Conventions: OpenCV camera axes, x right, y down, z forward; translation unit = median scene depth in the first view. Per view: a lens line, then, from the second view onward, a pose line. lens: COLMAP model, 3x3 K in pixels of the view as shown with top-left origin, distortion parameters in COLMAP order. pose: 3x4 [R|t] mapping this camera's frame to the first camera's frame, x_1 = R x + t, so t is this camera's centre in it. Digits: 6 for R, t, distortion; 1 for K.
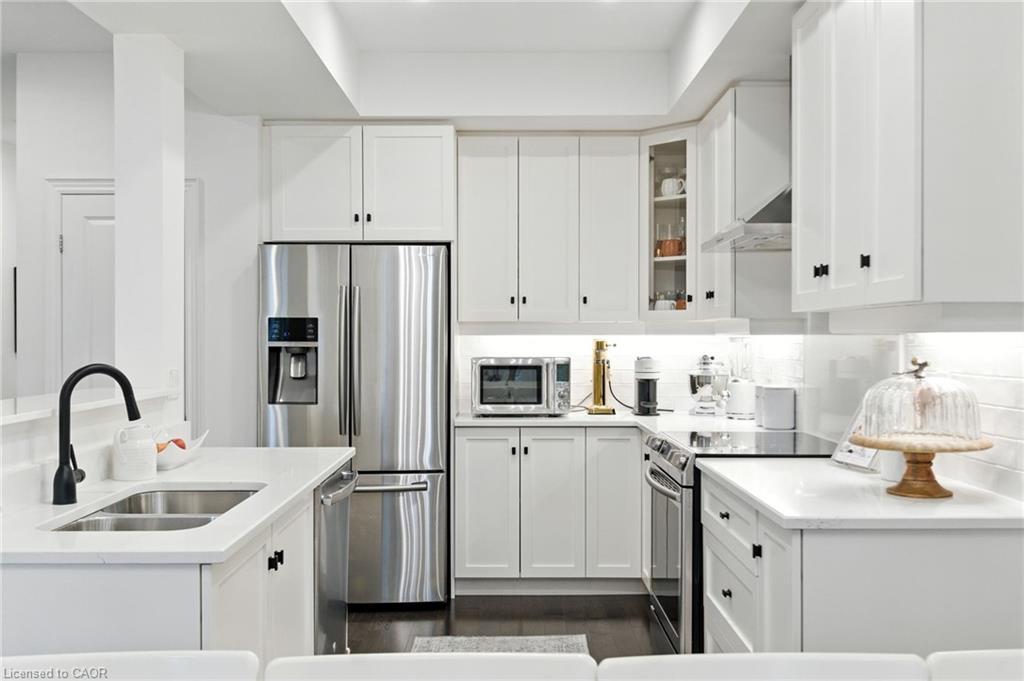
lens RADIAL K [[977.5, 0, 512.0], [0, 977.5, 340.5], [0, 0, 1]] dist [0.000953, -0.004911]
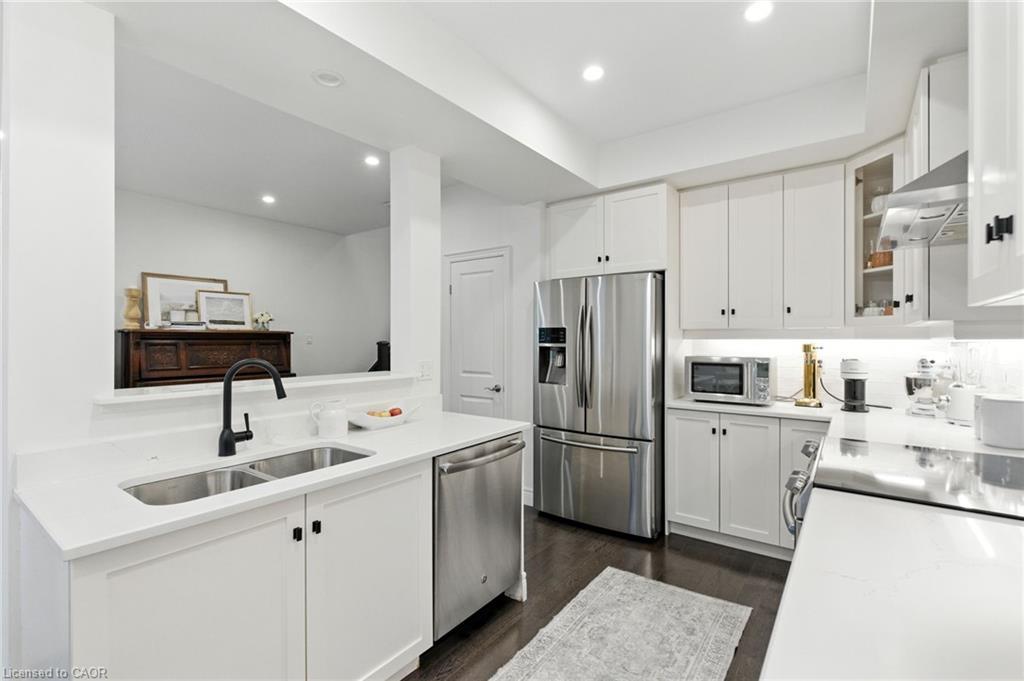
lens RADIAL K [[462.3, 0, 509.3], [0, 462.3, 338.8], [0, 0, 1]] dist [-0.000125, -0.000206]
pose [[0.799569, 0.000488, -0.600574, 0.145328], [-0.003622, 0.999985, -0.004010, -0.002755], [0.600564, 0.005381, 0.799559, 0.352804]]
